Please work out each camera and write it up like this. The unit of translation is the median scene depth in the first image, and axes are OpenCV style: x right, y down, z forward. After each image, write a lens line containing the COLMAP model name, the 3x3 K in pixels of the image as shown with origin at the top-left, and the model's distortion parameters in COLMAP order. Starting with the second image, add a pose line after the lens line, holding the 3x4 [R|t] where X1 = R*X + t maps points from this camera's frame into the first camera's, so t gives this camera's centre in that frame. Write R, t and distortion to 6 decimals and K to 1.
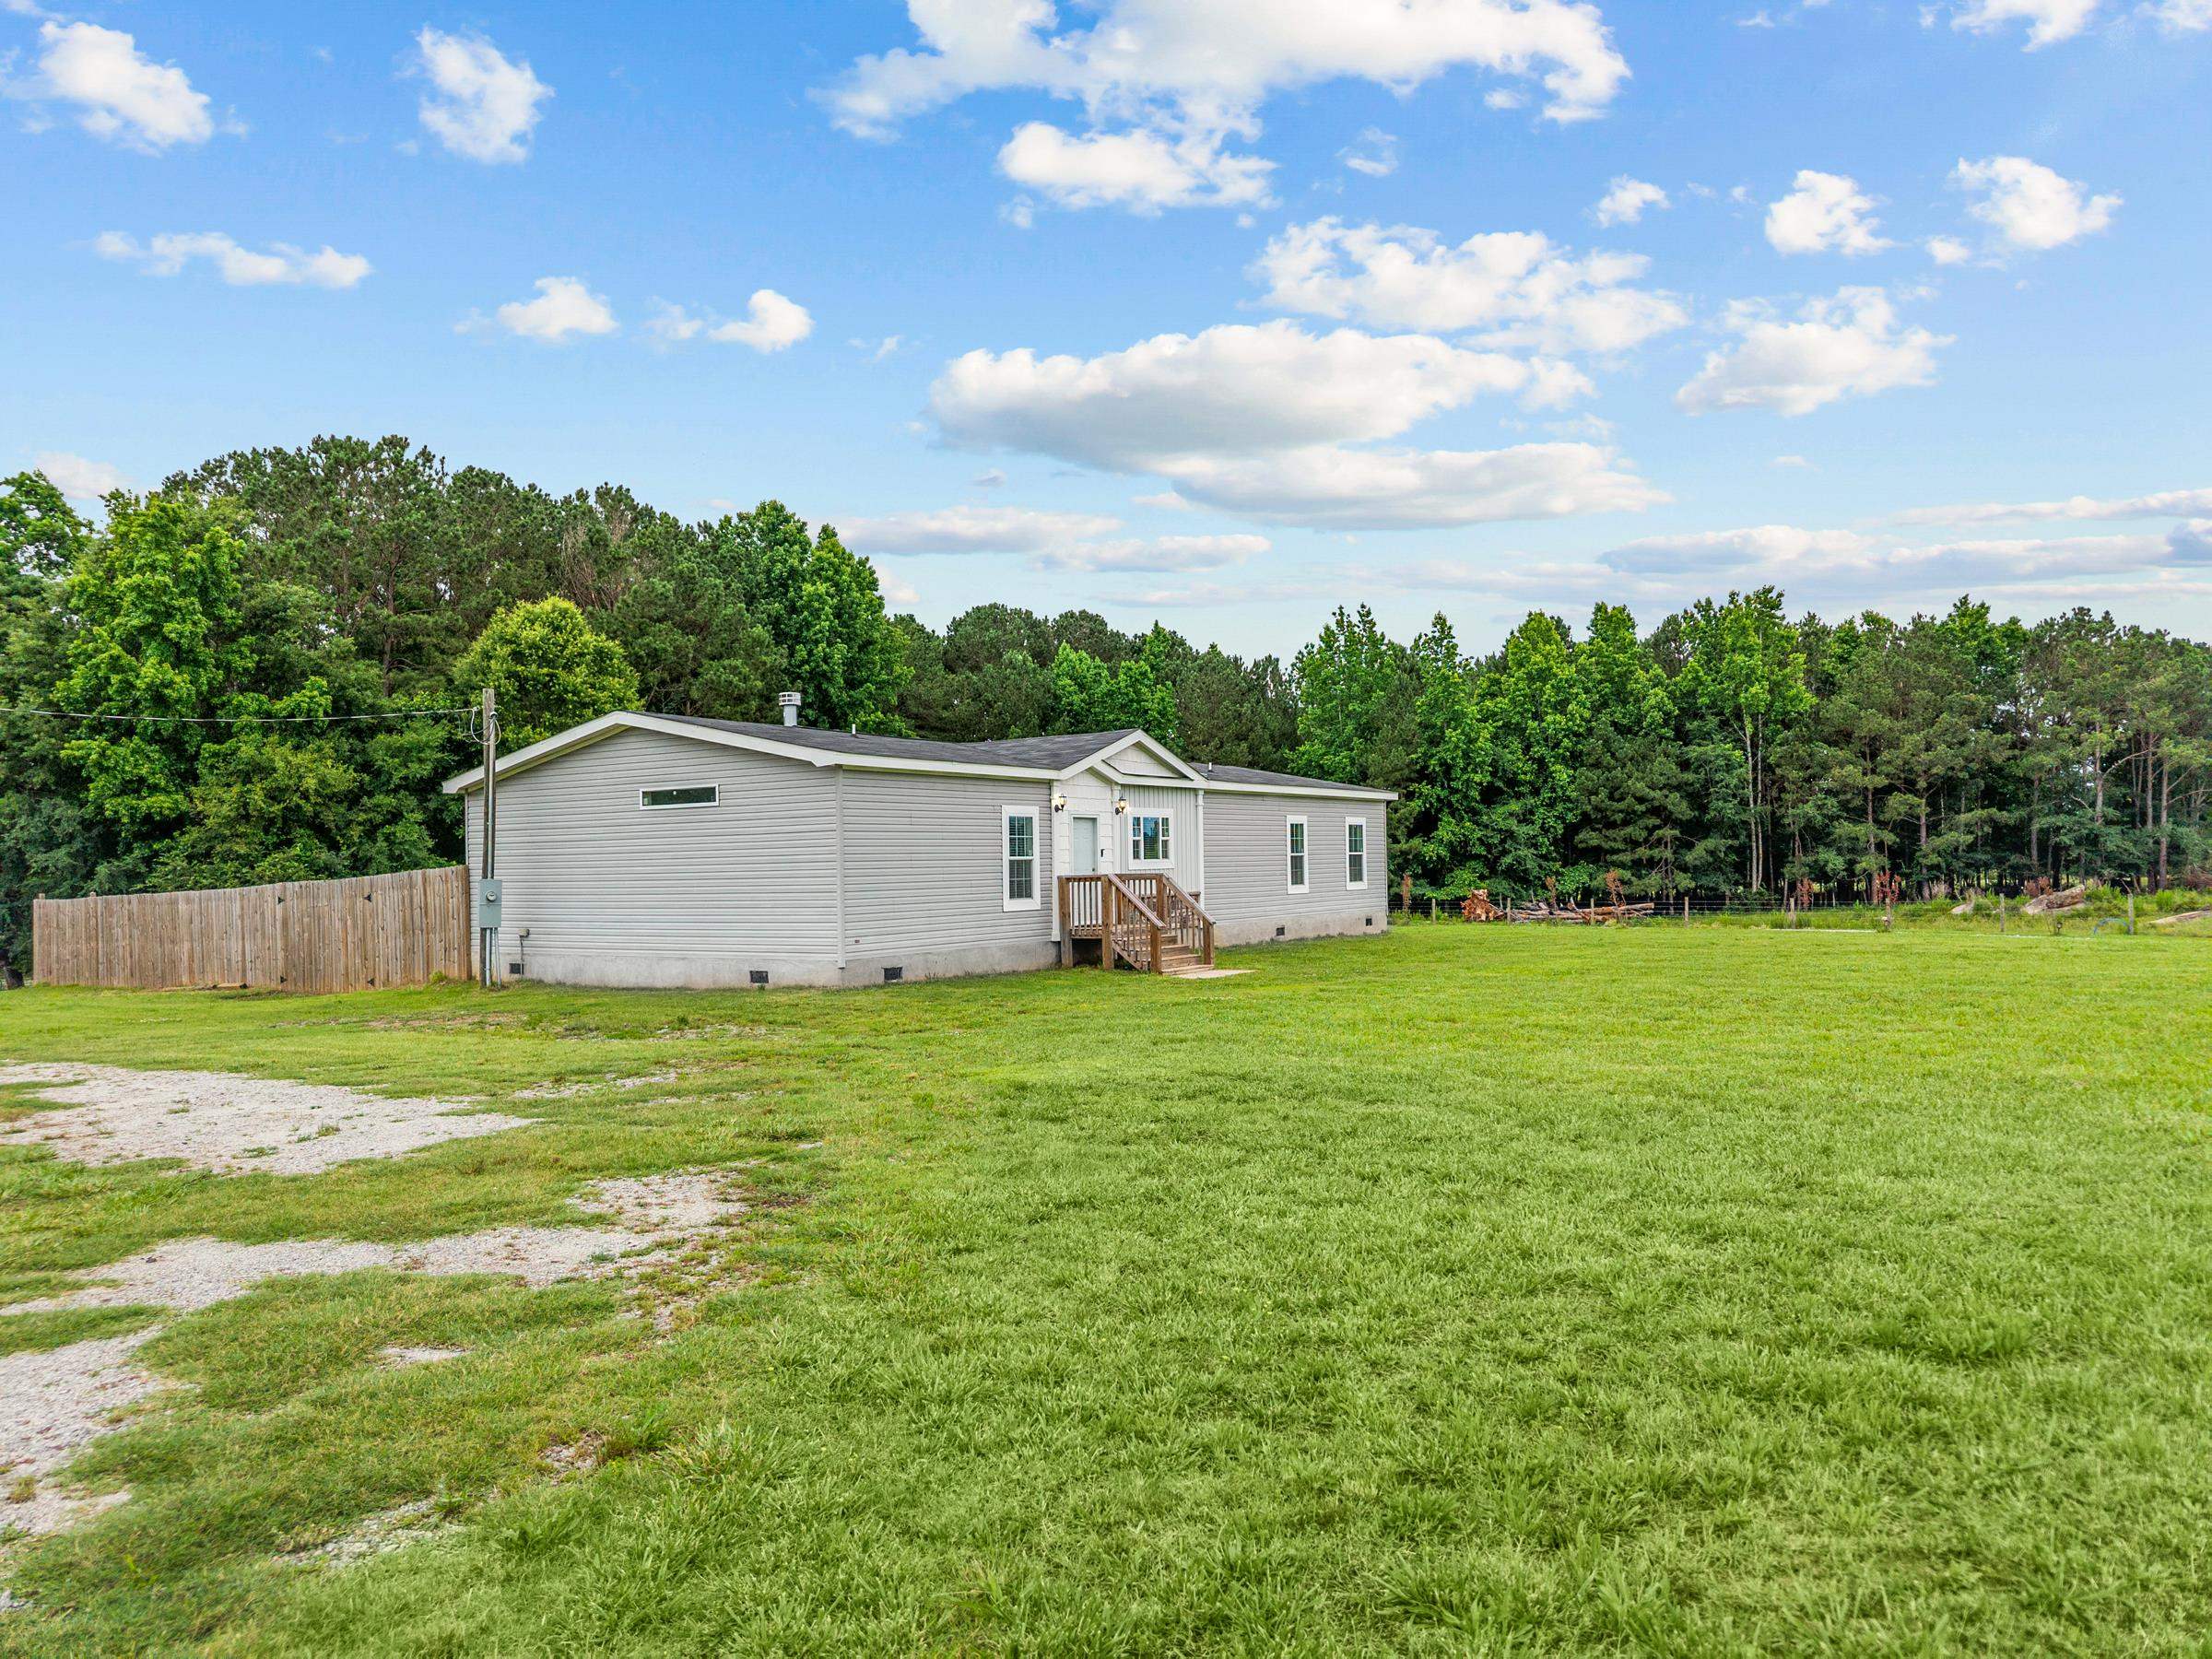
lens RADIAL K [[1467.5, 0, 1091.2], [0, 1467.5, 816.9], [0, 0, 1]] dist [0.039269, -0.040236]
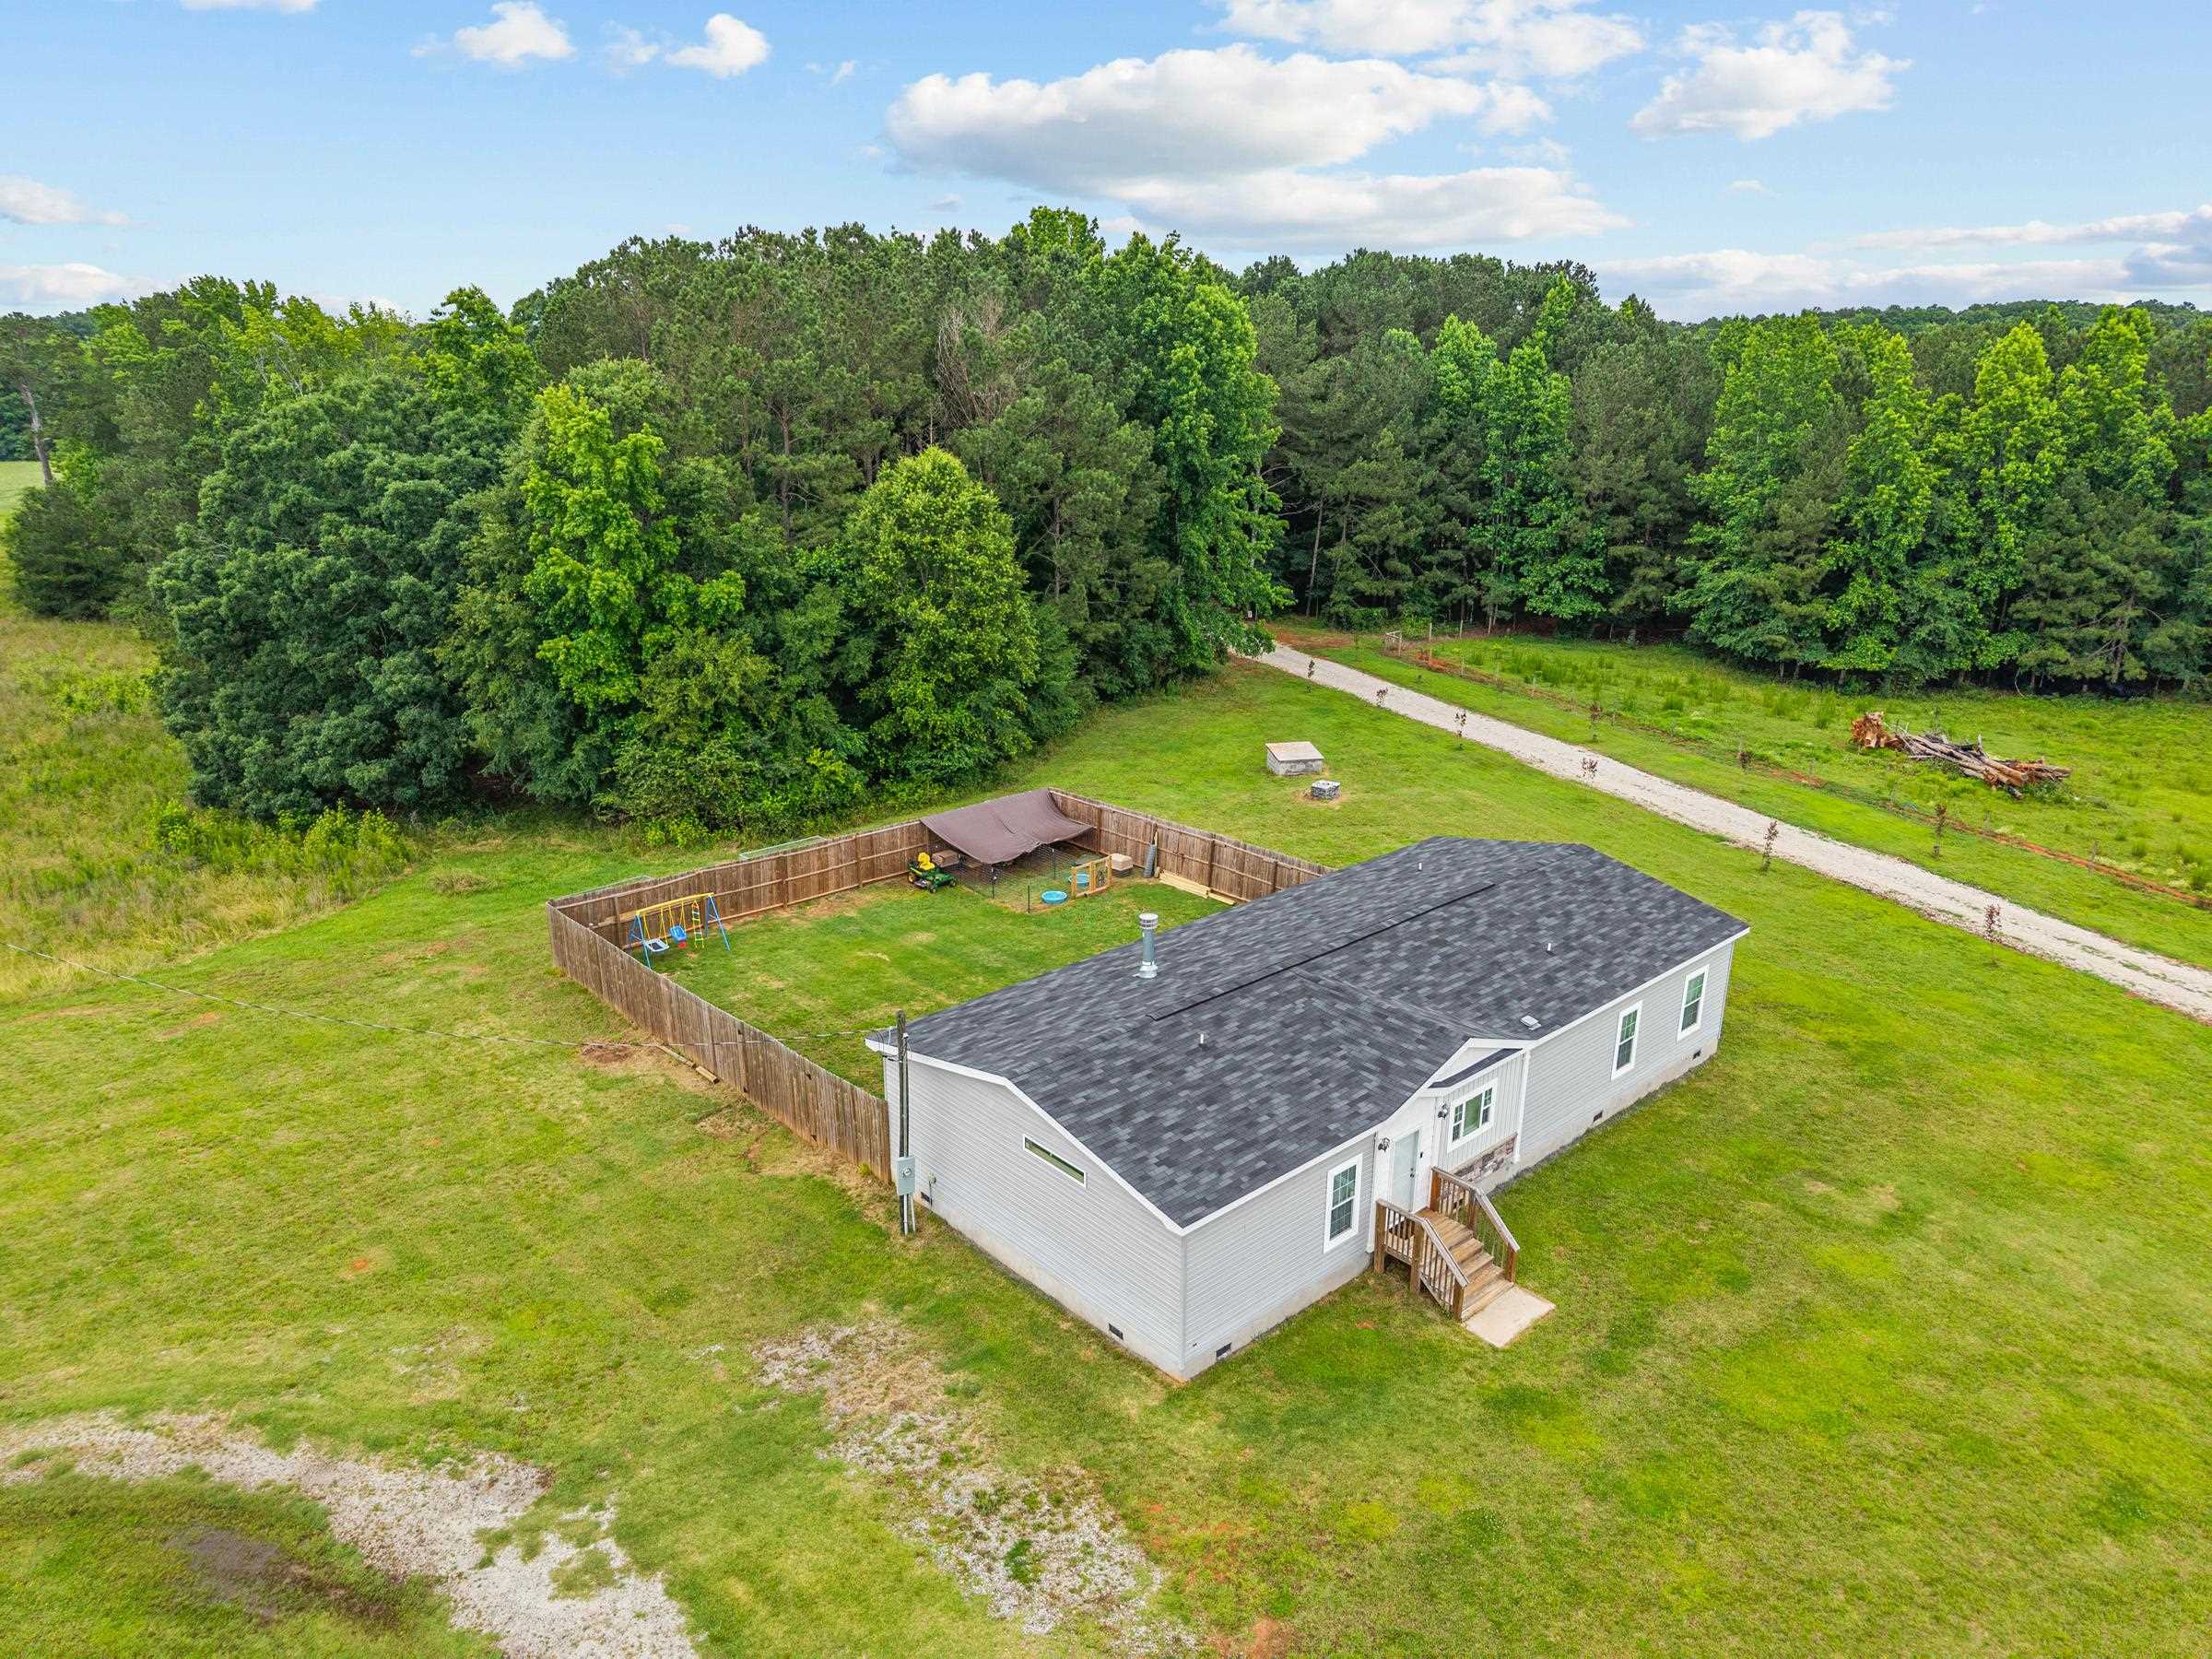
lens RADIAL K [[1467.5, 0, 1107.9], [0, 1467.5, 826.0], [0, 0, 1]] dist [0.039269, -0.040236]
pose [[0.972753, 0.093097, -0.212332, -0.002876], [-0.016986, 0.941995, 0.335198, -0.163179], [0.231221, -0.322458, 0.917909, 0.002695]]
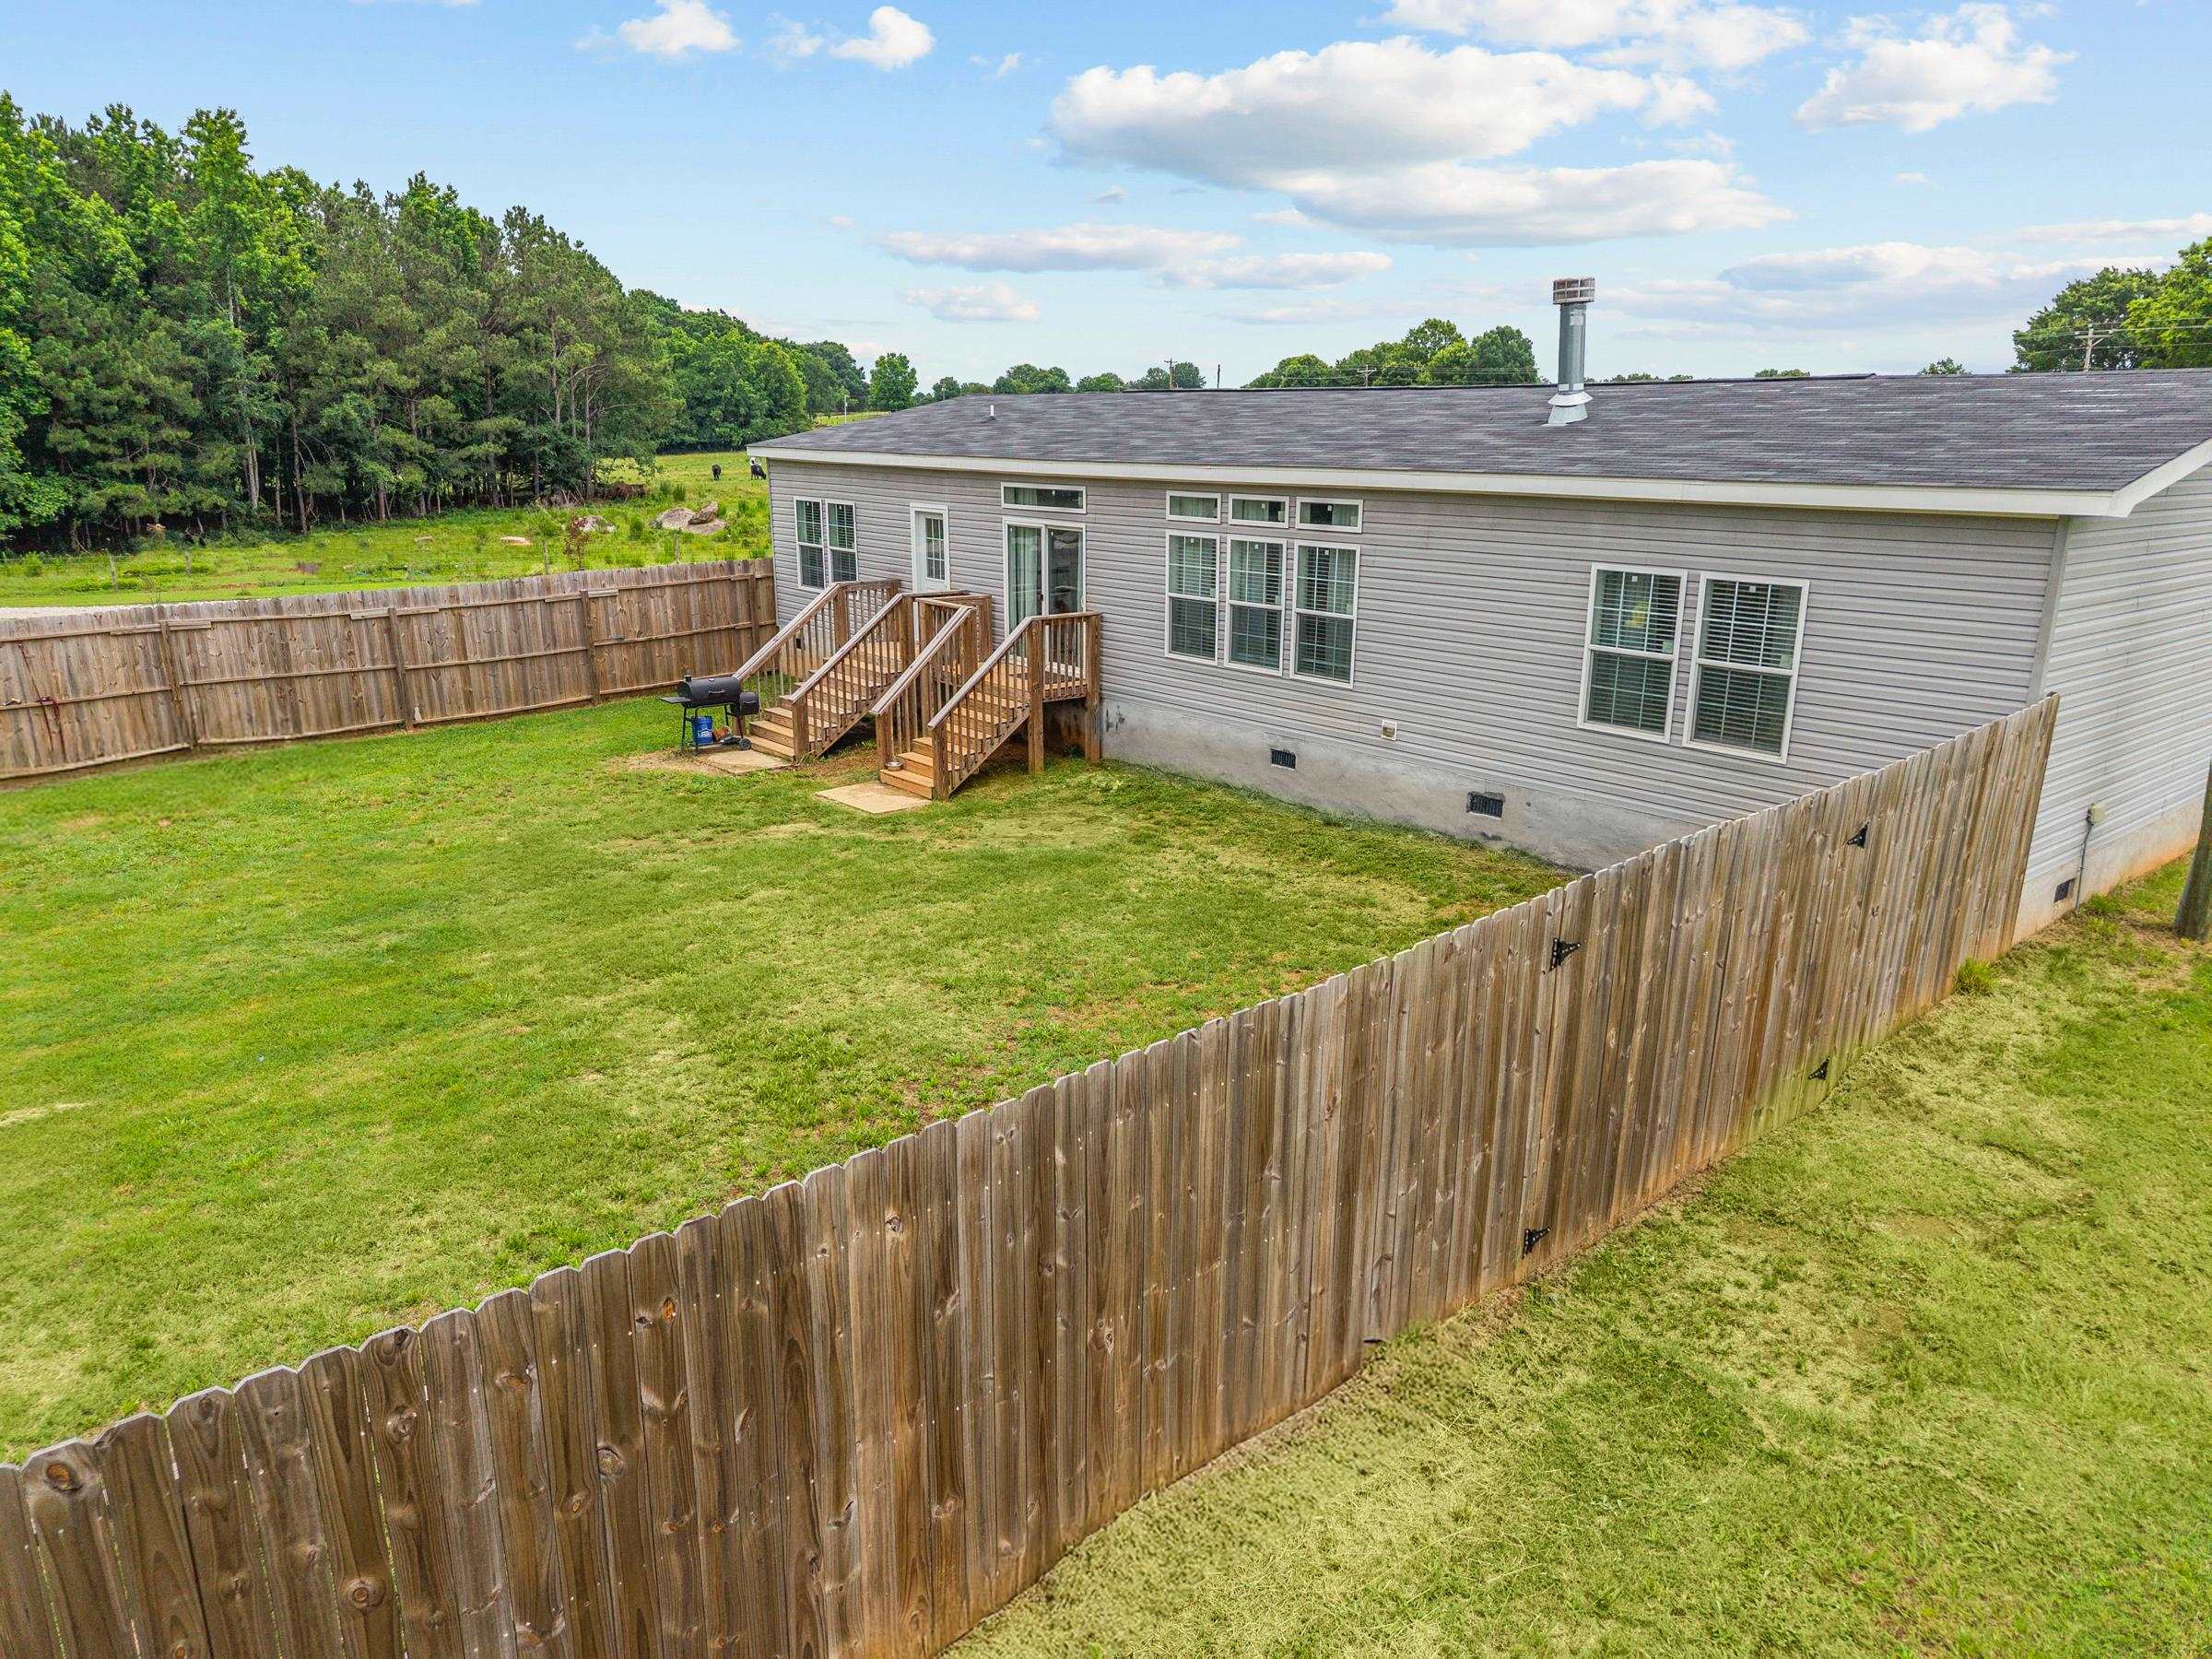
lens RADIAL K [[1467.5, 0, 1100.3], [0, 1467.5, 845.9], [0, 0, 1]] dist [0.039269, -0.040236]
pose [[0.279420, -0.240171, 0.929646, -0.256329], [-0.038699, 0.964607, 0.260835, -0.002227], [-0.959389, -0.108859, 0.260236, 0.328413]]
